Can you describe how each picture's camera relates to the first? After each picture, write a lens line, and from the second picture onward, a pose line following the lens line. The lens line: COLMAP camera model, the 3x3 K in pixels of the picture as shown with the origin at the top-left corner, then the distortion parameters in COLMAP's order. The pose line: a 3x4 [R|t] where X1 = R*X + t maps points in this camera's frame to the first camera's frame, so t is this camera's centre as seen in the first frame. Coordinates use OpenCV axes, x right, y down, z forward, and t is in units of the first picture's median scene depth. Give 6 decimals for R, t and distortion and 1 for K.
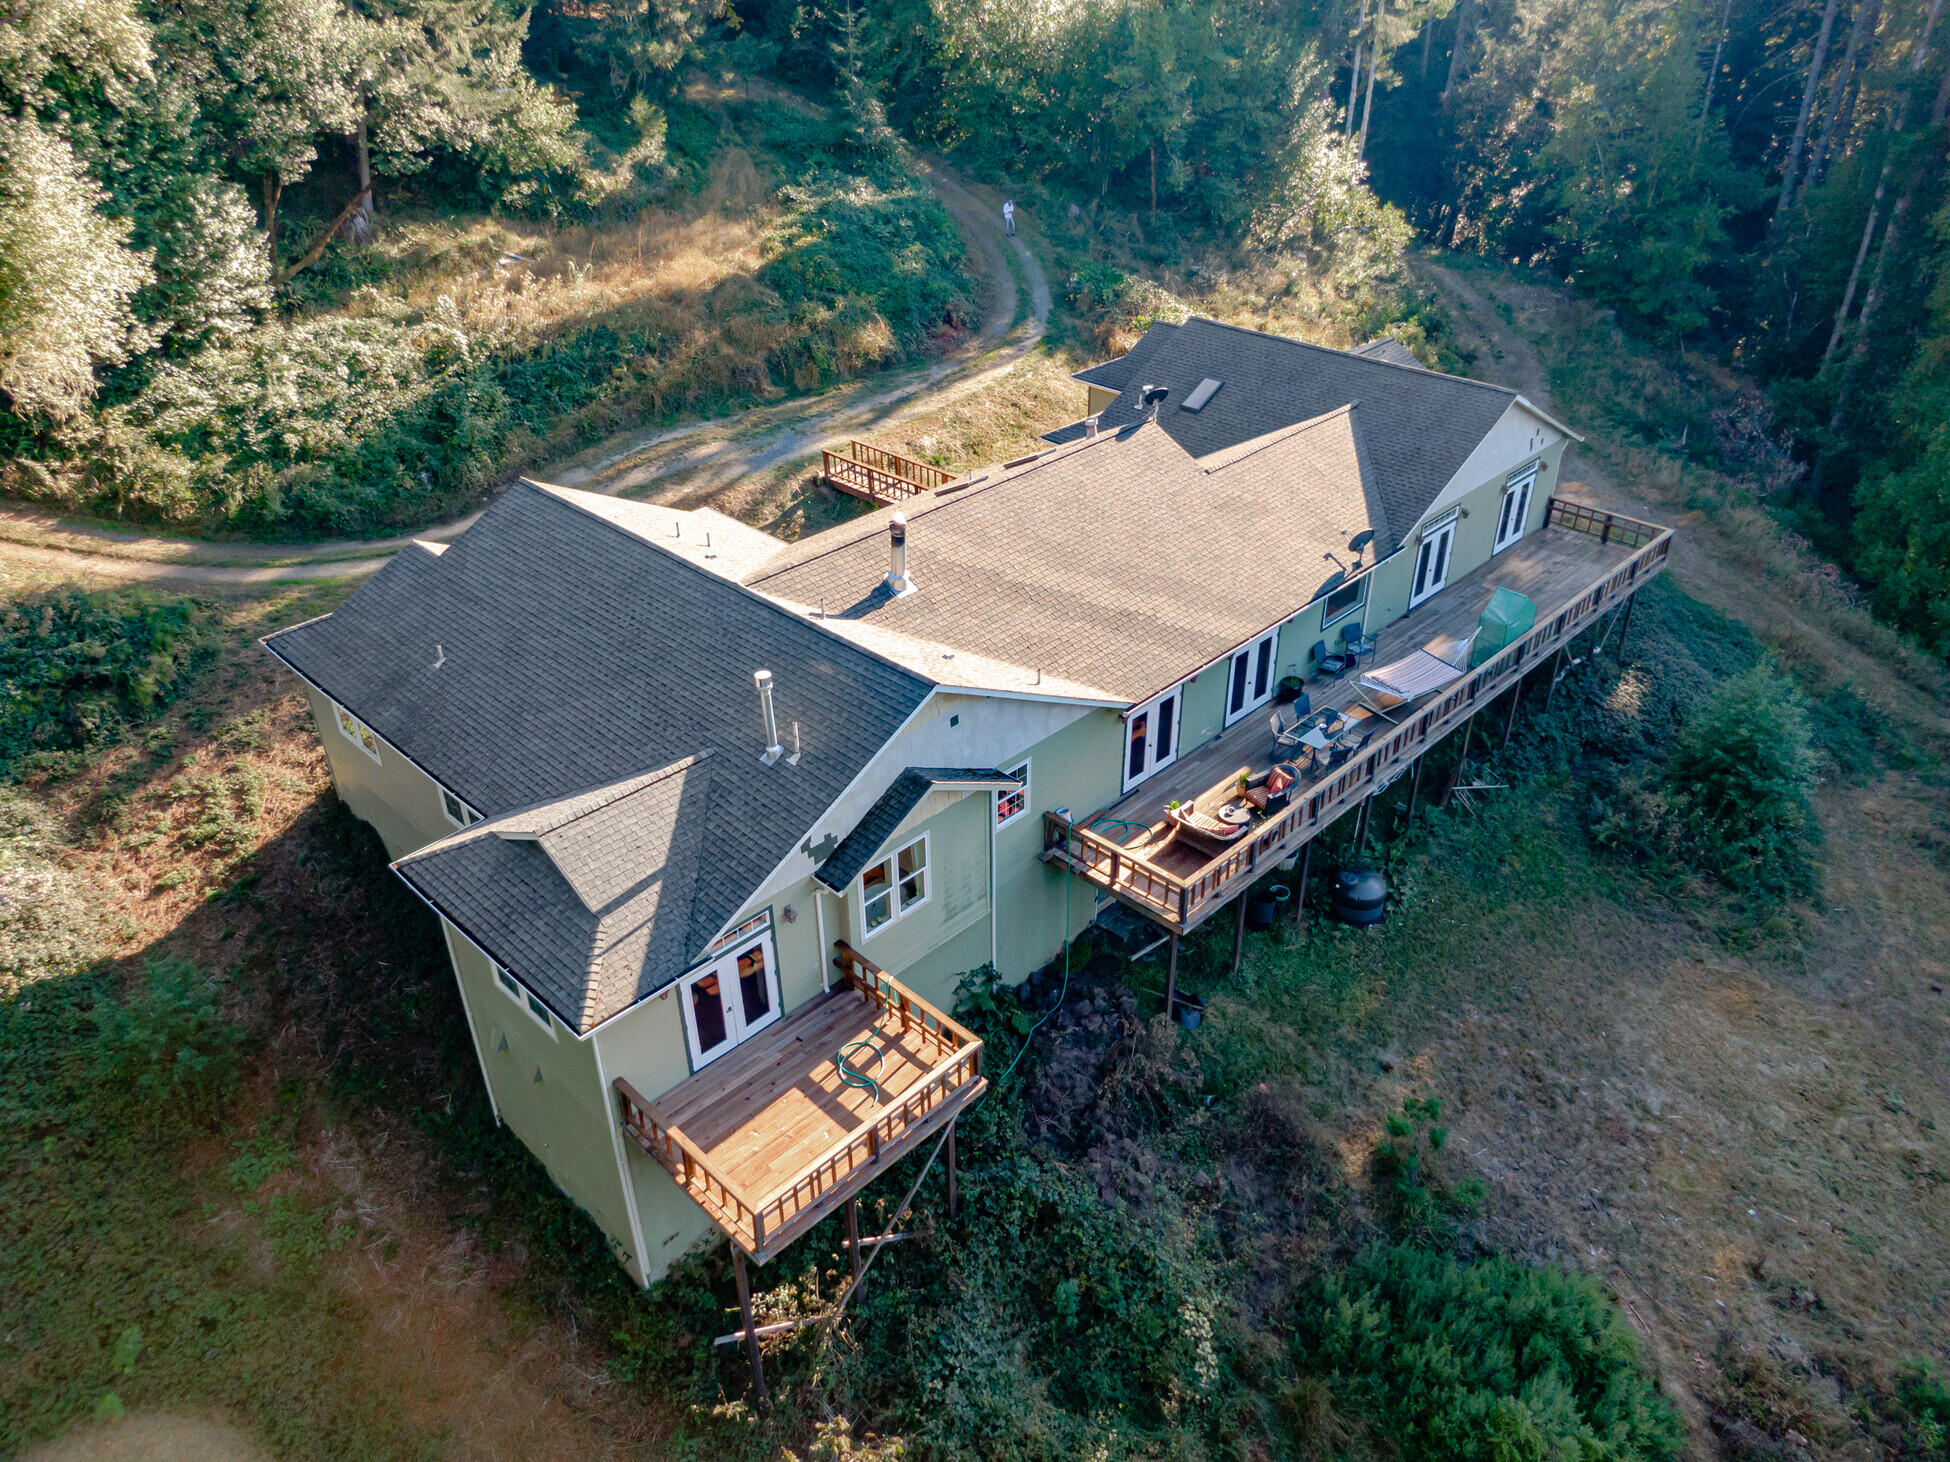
lens RADIAL K [[1400.4, 0, 987.0], [0, 1400.4, 734.0], [0, 0, 1]] dist [0.026230, -0.036332]
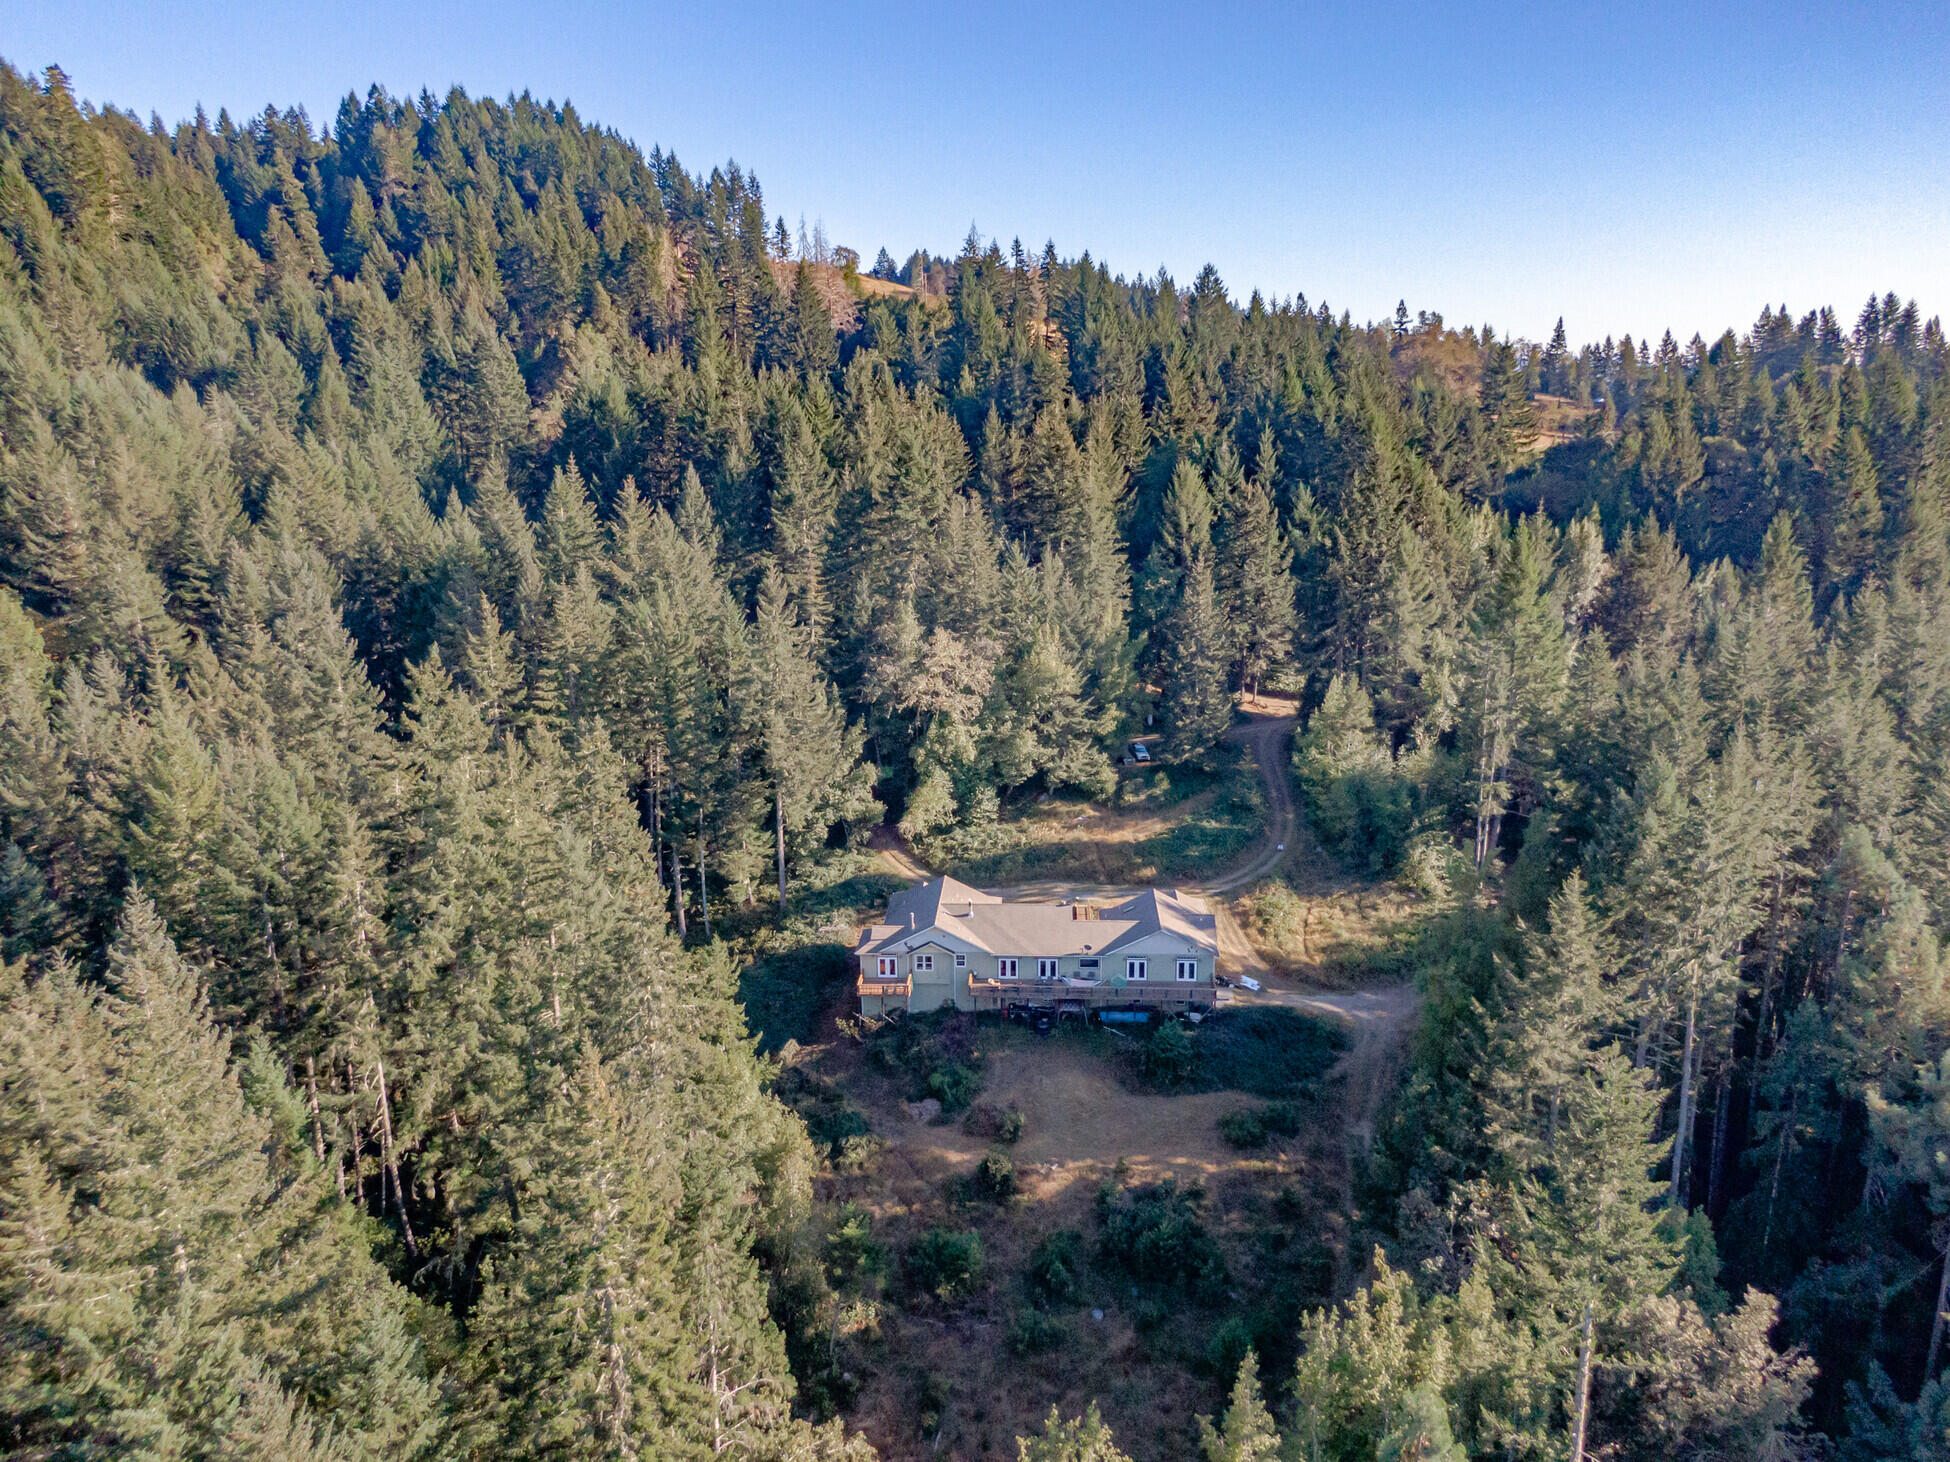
lens RADIAL K [[1344.8, 0, 967.0], [0, 1344.8, 730.3], [0, 0, 1]] dist [0.003636, 0.000202]
pose [[0.655274, 0.175312, -0.734767, 1.916275], [-0.397720, 0.907027, -0.138278, -0.023896], [0.642211, 0.382841, 0.664076, -1.364020]]
